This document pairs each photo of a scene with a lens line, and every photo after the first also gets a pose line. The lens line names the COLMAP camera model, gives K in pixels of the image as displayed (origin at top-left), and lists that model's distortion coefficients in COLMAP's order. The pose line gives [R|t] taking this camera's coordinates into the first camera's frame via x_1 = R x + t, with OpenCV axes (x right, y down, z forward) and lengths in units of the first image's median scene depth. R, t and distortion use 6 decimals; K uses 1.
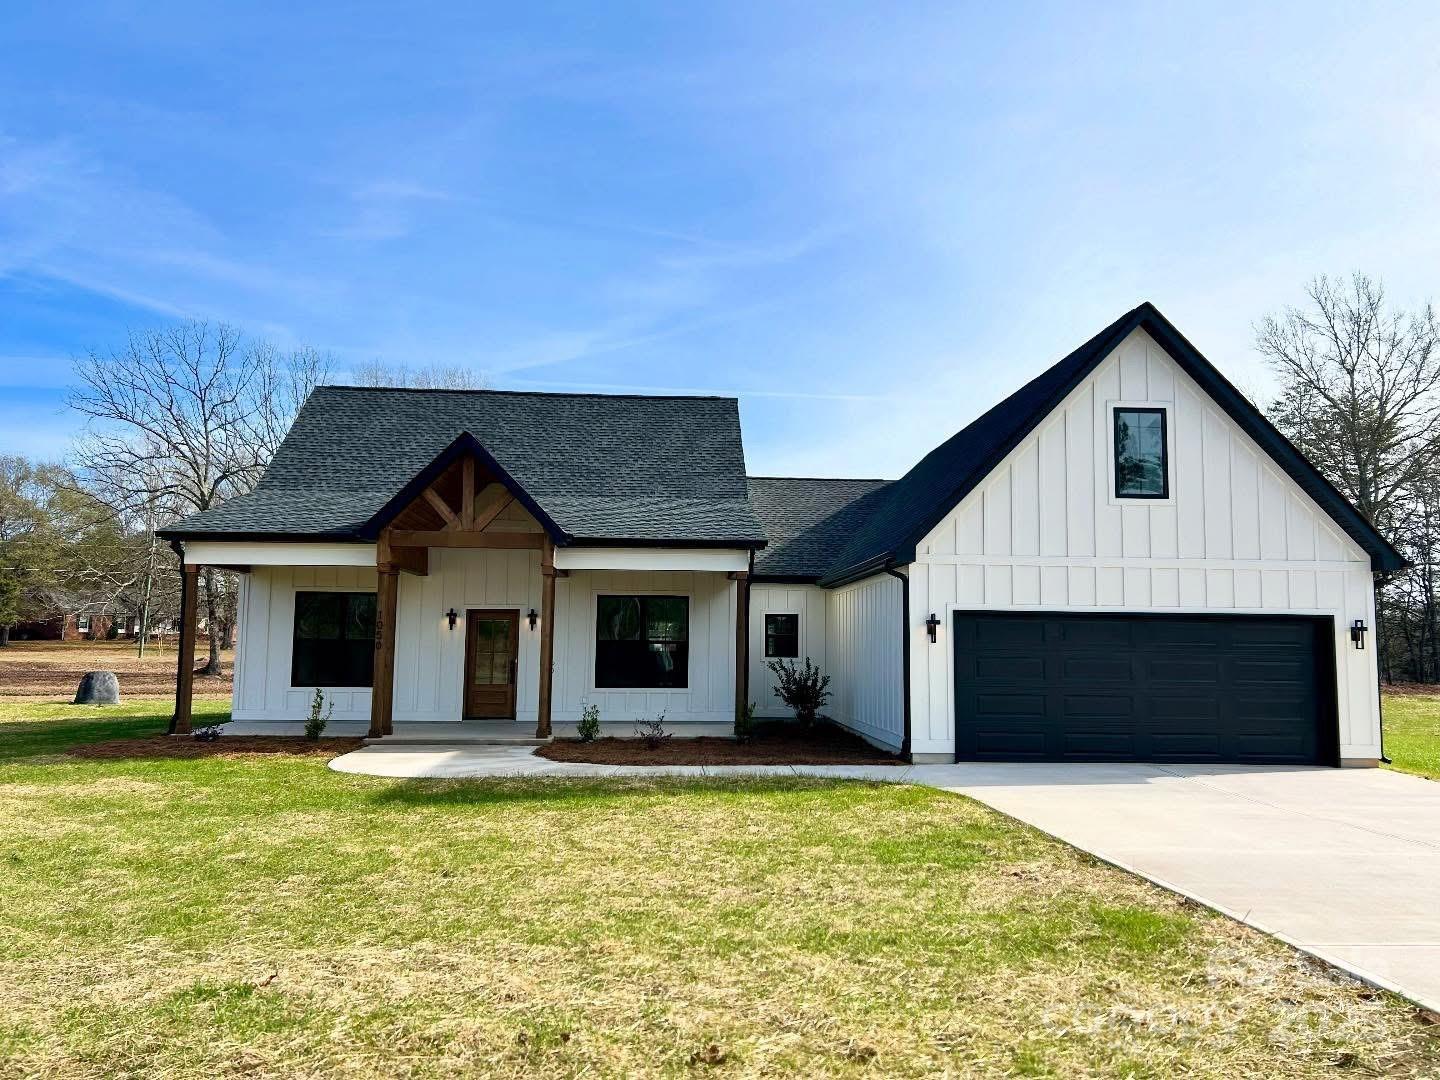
lens RADIAL K [[1068.2, 0, 720.0], [0, 1068.2, 540.0], [0, 0, 1]] dist [0.068520, -0.089039]
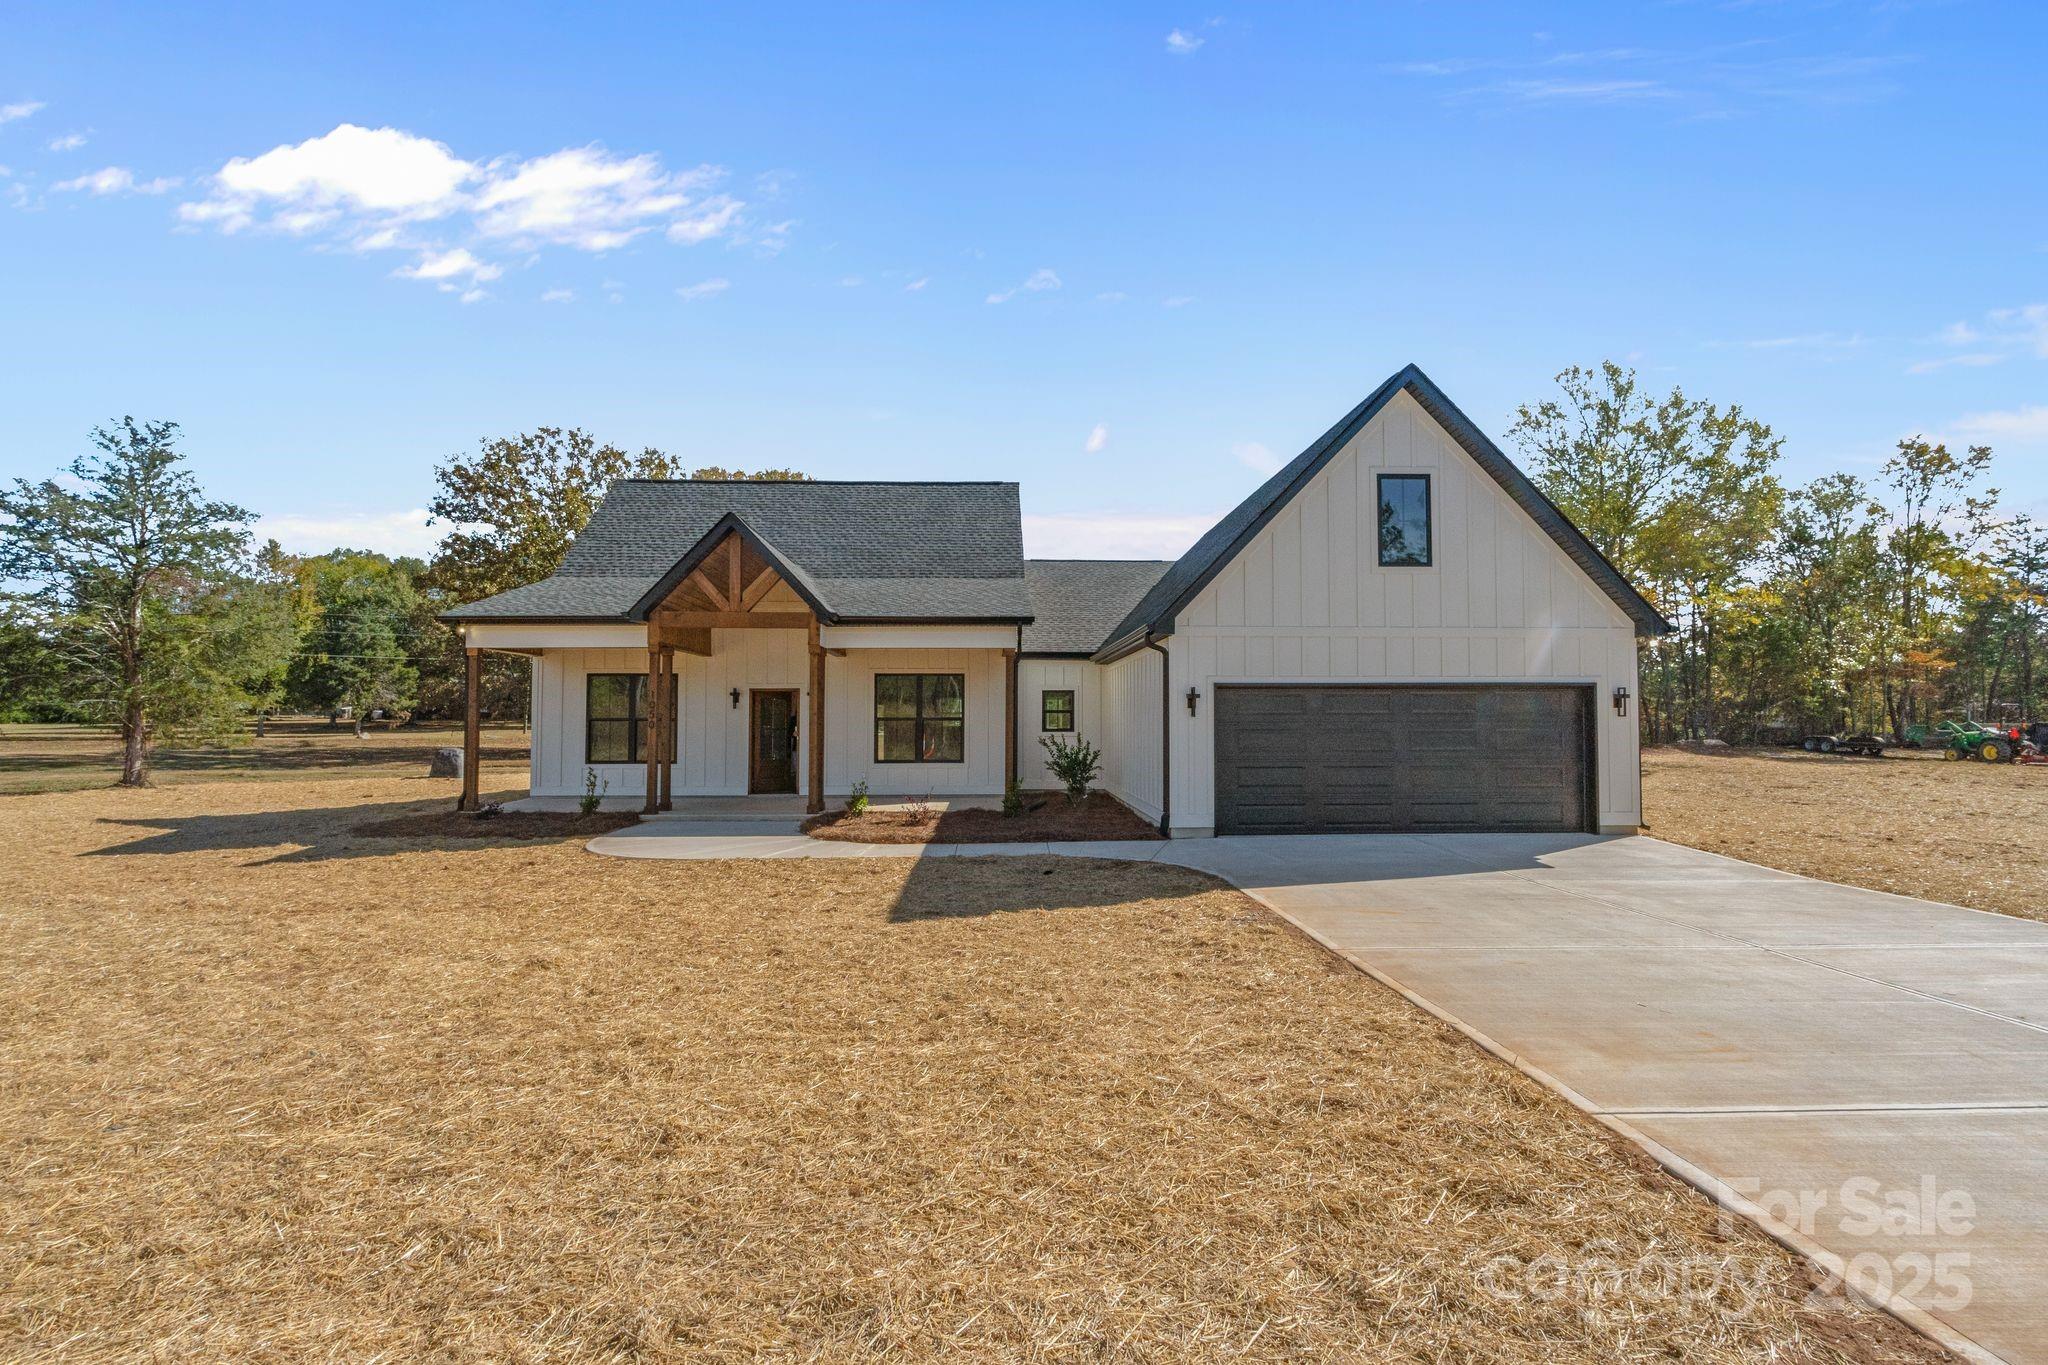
lens RADIAL K [[934.0, 0, 1024.0], [0, 934.0, 682.5], [0, 0, 1]] dist [-0.021329, 0.000838]
pose [[0.999748, -0.013134, -0.018183, 0.049026], [0.014205, 0.998093, 0.060071, 0.009289], [0.017359, -0.060314, 0.998028, 0.119906]]
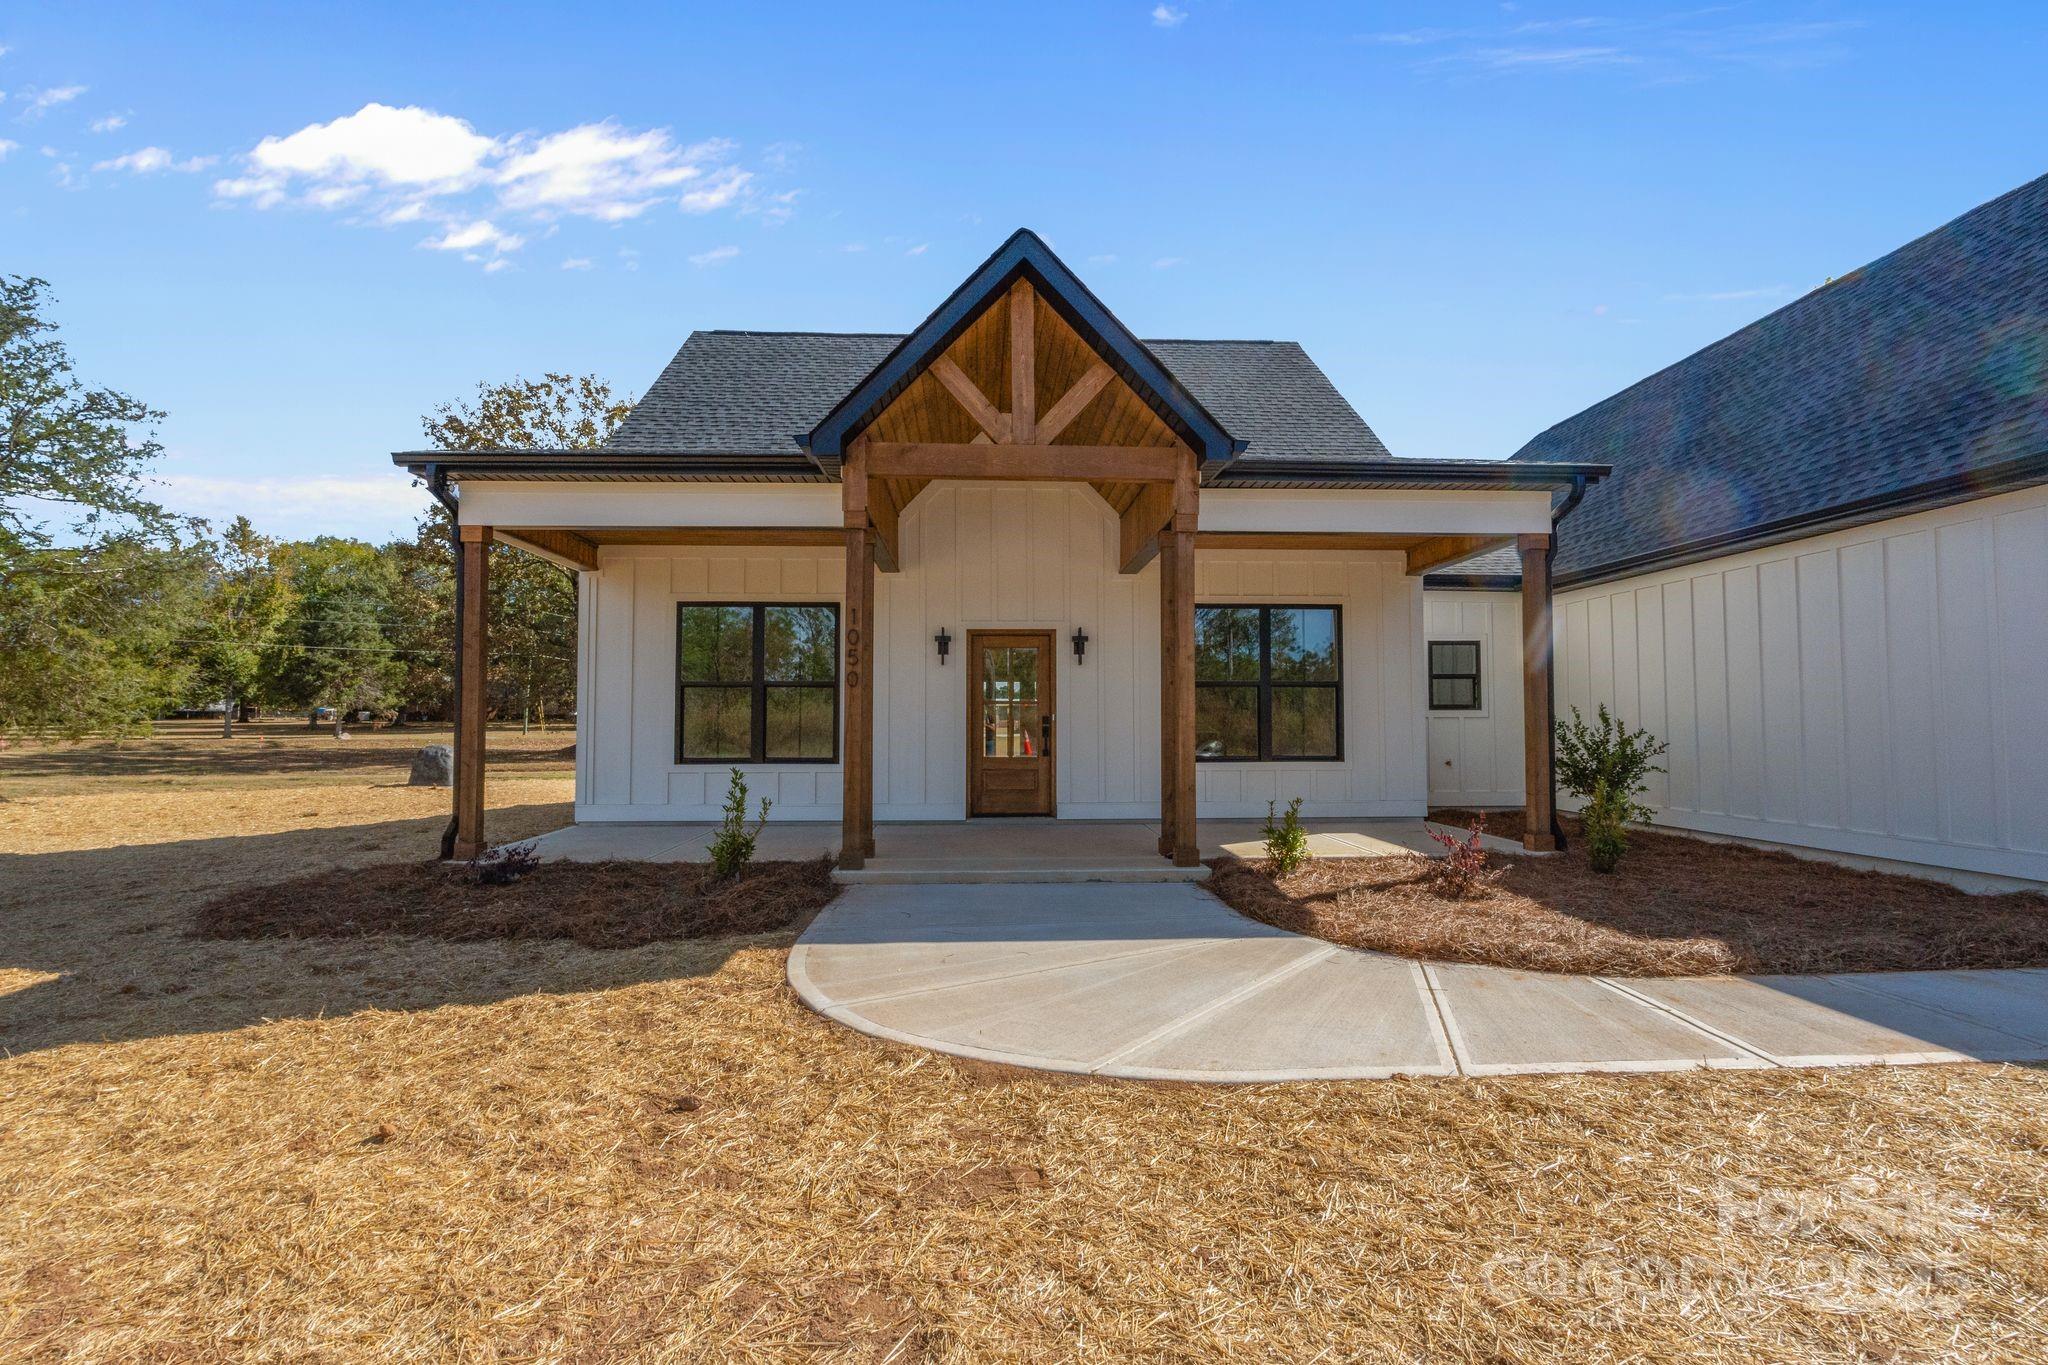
lens RADIAL K [[934.0, 0, 1024.0], [0, 934.0, 682.5], [0, 0, 1]] dist [-0.021329, 0.000838]
pose [[0.999818, -0.014205, -0.012744, -0.220257], [0.014894, 0.998337, 0.055681, 0.072304], [0.011932, -0.055861, 0.998367, 0.545795]]
